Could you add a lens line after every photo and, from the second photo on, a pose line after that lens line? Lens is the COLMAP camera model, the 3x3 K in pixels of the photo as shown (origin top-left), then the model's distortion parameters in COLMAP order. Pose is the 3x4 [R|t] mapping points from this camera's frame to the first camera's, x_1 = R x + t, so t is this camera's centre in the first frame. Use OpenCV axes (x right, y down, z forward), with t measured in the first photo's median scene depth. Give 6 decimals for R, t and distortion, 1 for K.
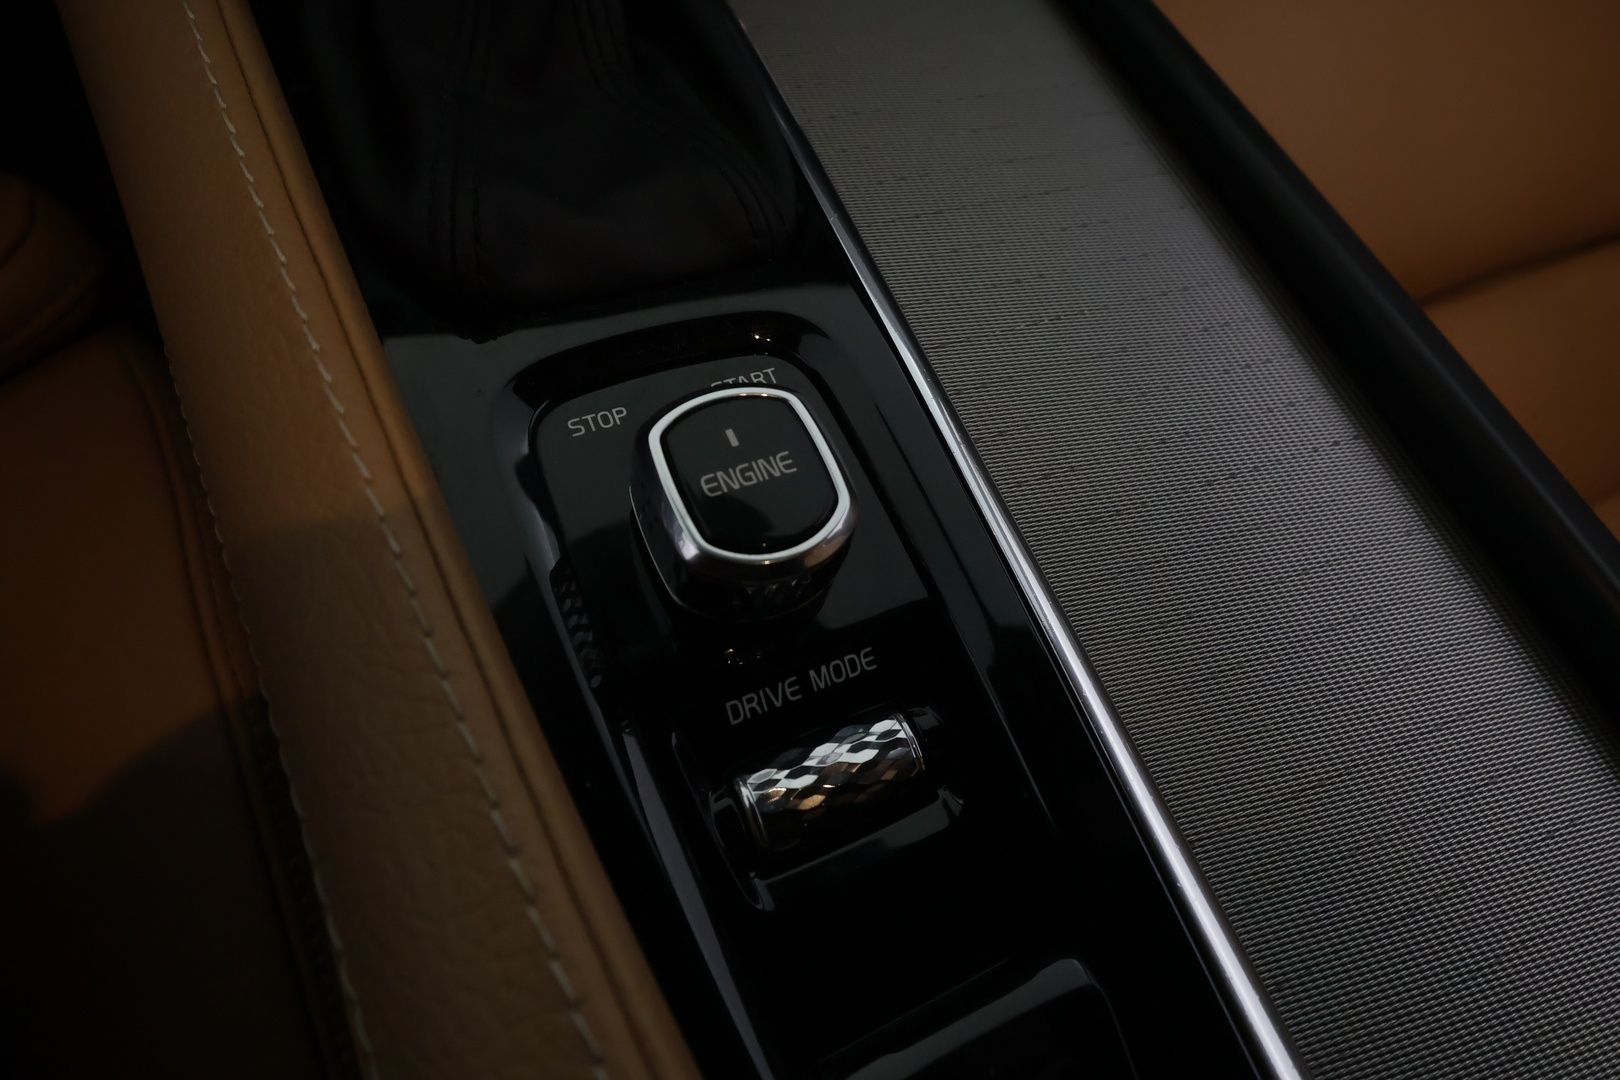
lens RADIAL K [[951.2, 0, 800.6], [0, 951.2, 503.1], [0, 0, 1]] dist [-0.000855, 0.000033]
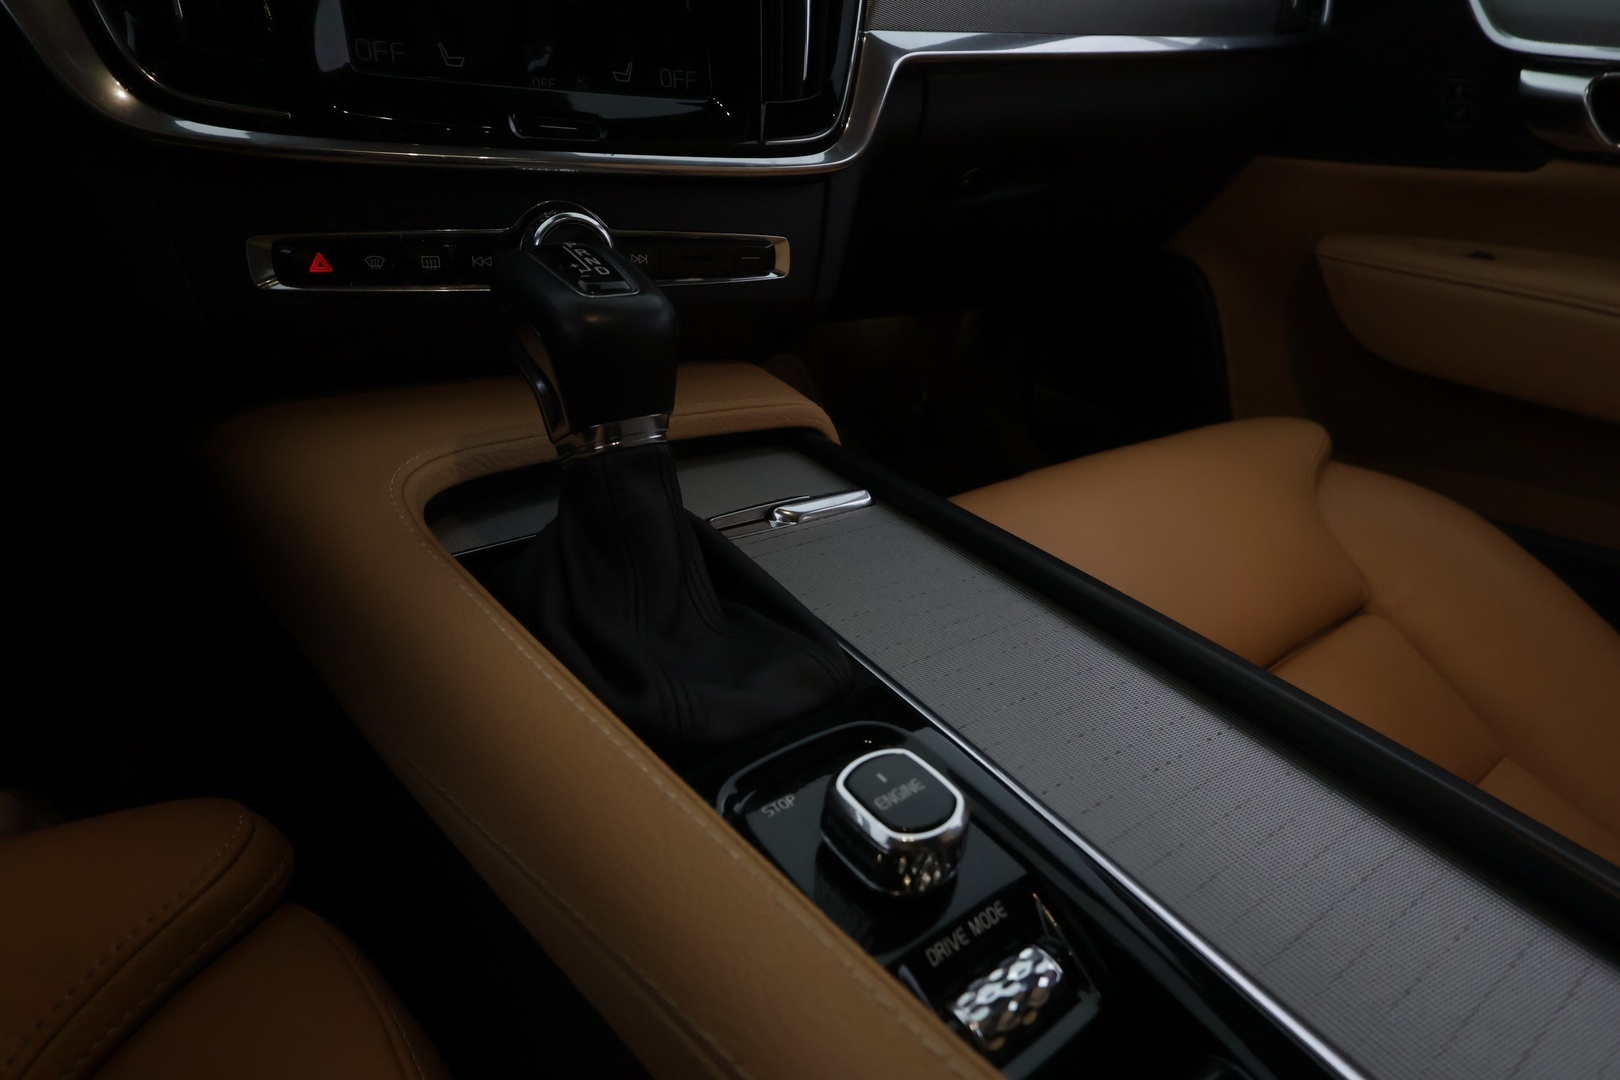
lens RADIAL K [[951.2, 0, 800.6], [0, 951.2, 503.1], [0, 0, 1]] dist [-0.000855, 0.000033]
pose [[0.971308, -0.191920, 0.140458, -0.340404], [0.237218, 0.824036, -0.514482, 0.347078], [-0.017003, 0.533039, 0.845919, -0.647859]]
